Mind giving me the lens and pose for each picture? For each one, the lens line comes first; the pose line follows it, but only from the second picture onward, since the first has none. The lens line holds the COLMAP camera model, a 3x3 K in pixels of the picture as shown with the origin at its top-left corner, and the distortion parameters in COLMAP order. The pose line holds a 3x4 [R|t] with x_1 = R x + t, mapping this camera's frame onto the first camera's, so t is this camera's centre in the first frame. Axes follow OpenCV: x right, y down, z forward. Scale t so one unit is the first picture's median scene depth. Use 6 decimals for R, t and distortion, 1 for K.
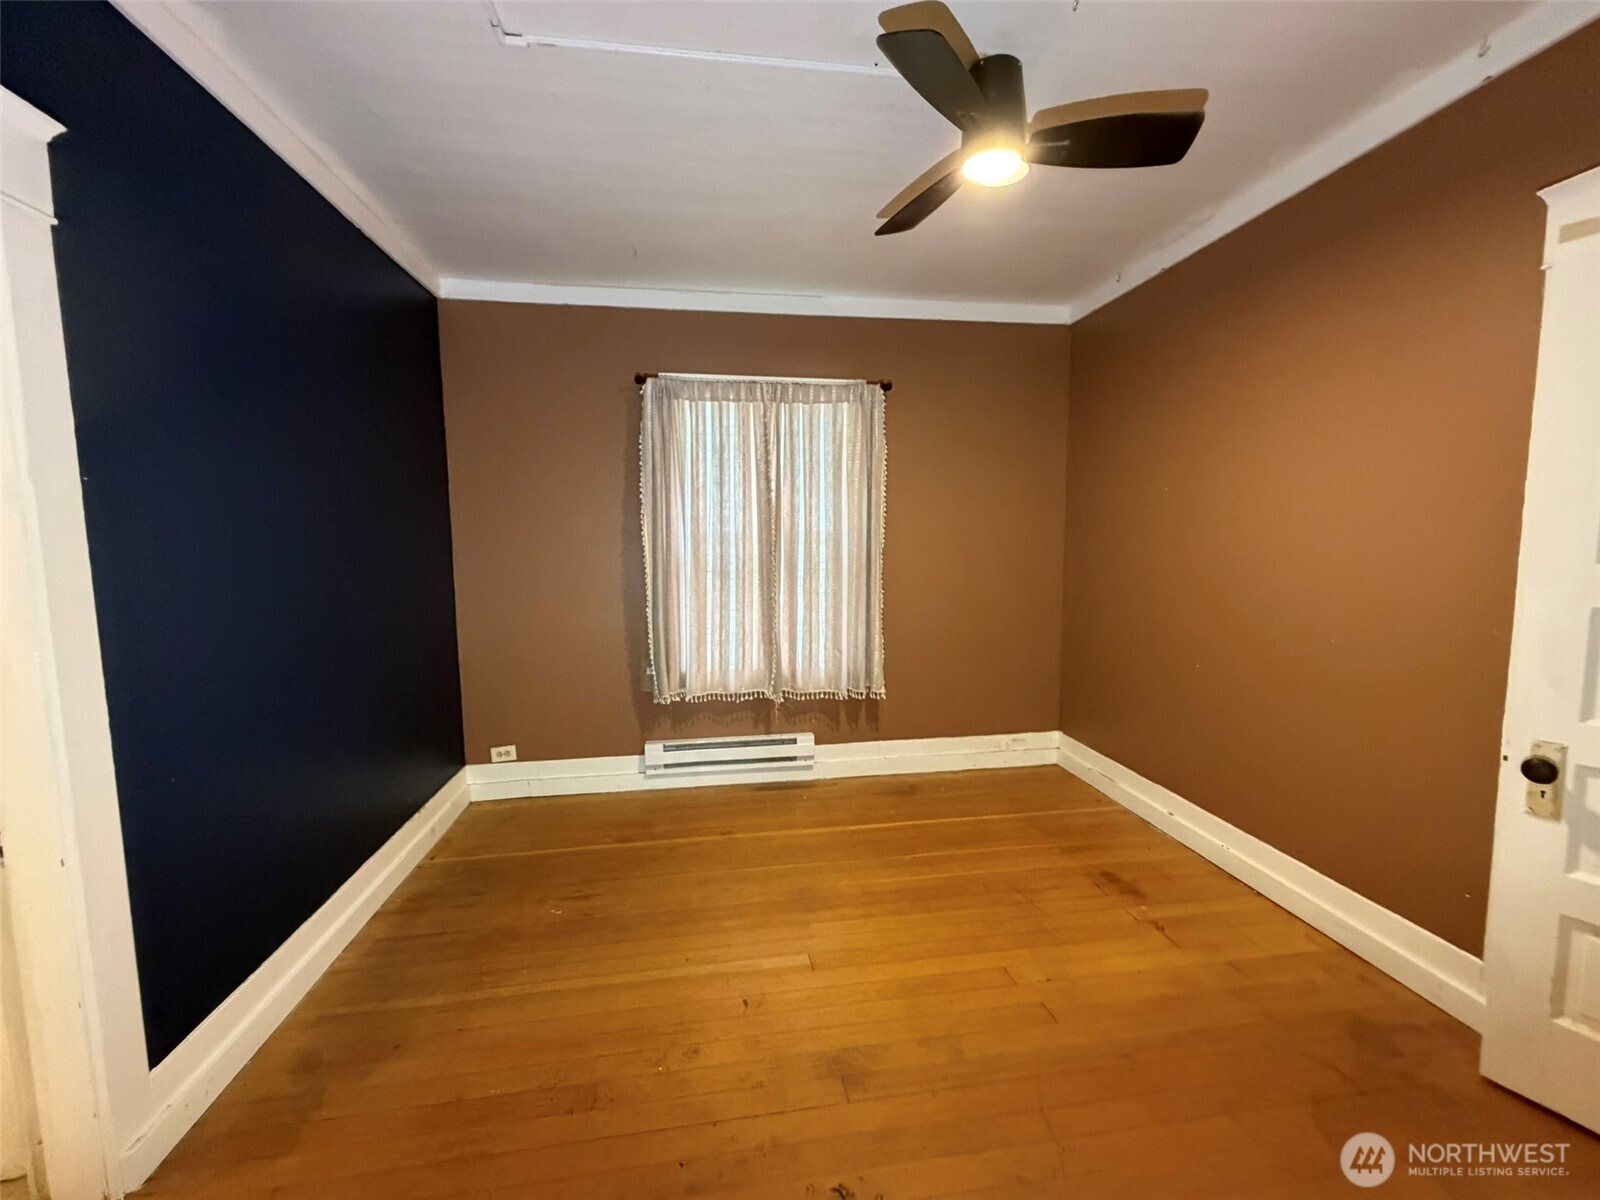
lens RADIAL K [[655.5, 0, 800.8], [0, 655.5, 598.4], [0, 0, 1]] dist [-0.000272, -0.000344]
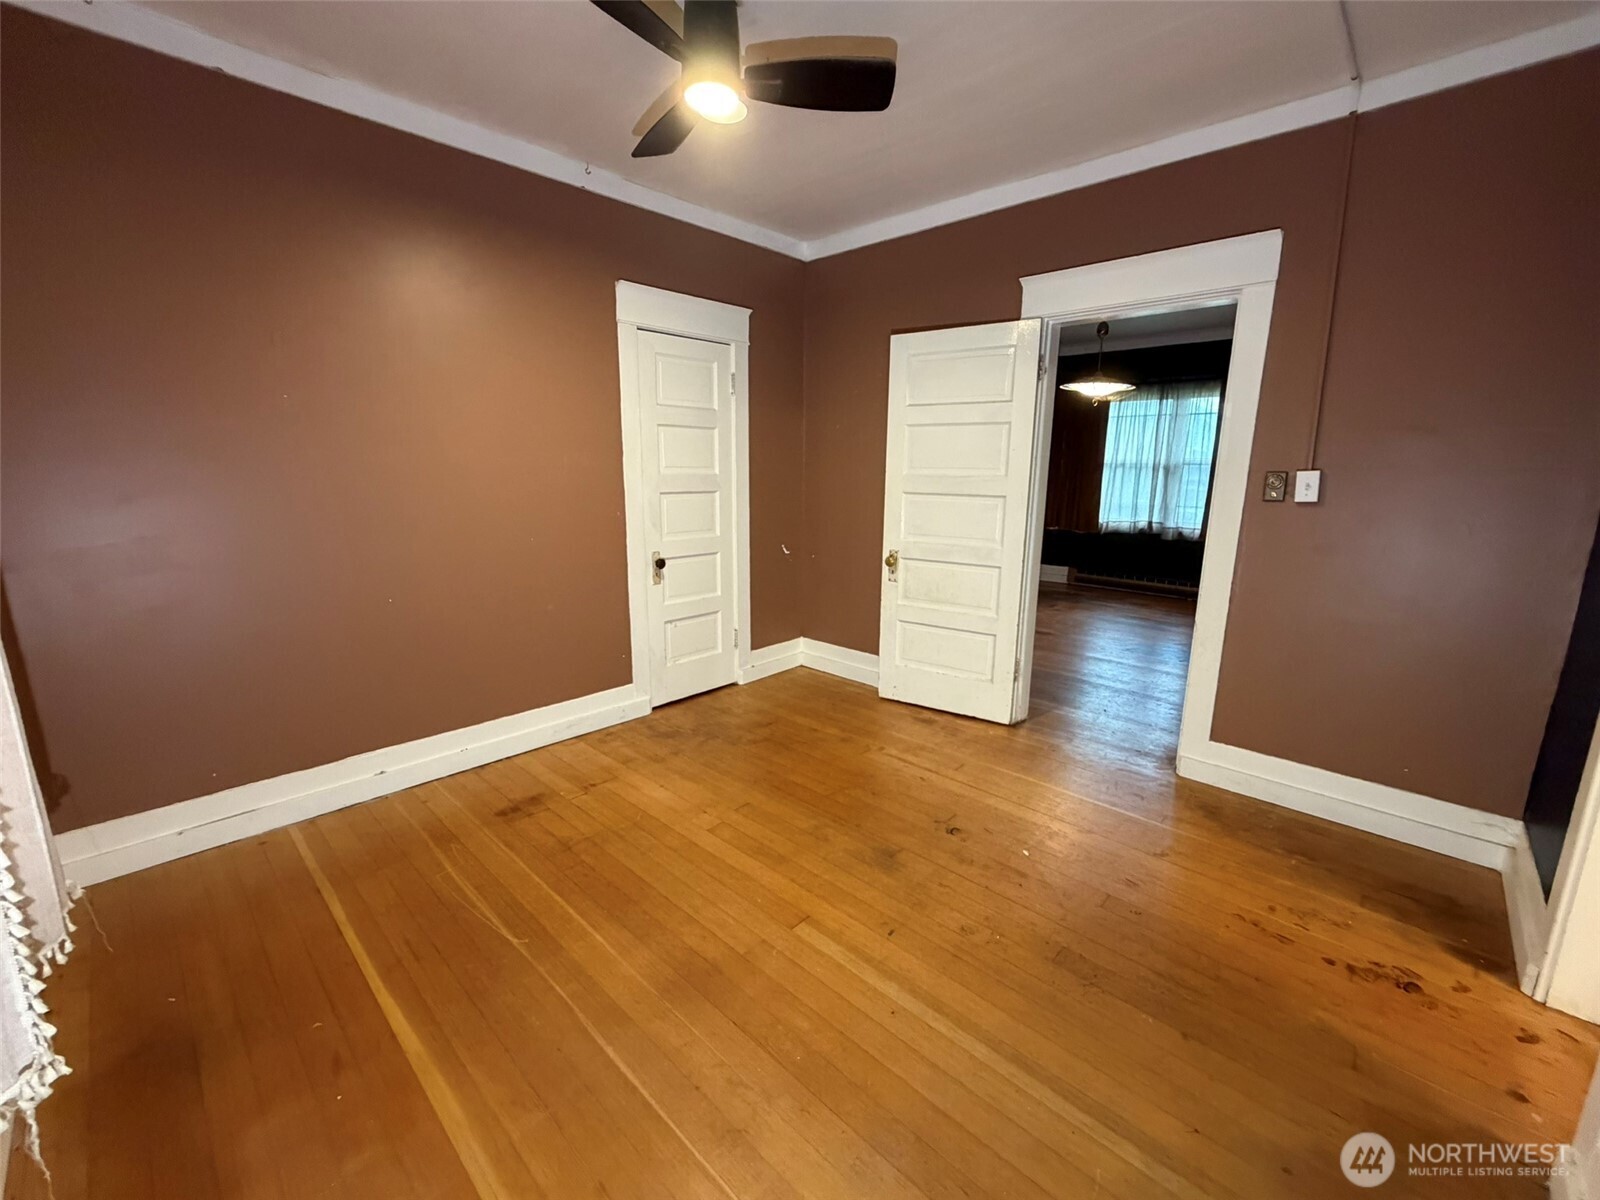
lens RADIAL K [[655.5, 0, 800.8], [0, 655.5, 598.4], [0, 0, 1]] dist [-0.000272, -0.000344]
pose [[-0.611988, -0.153957, 0.775737, -0.646330], [0.069269, 0.966665, 0.246497, -0.121354], [-0.787828, 0.204588, -0.580923, 1.469953]]
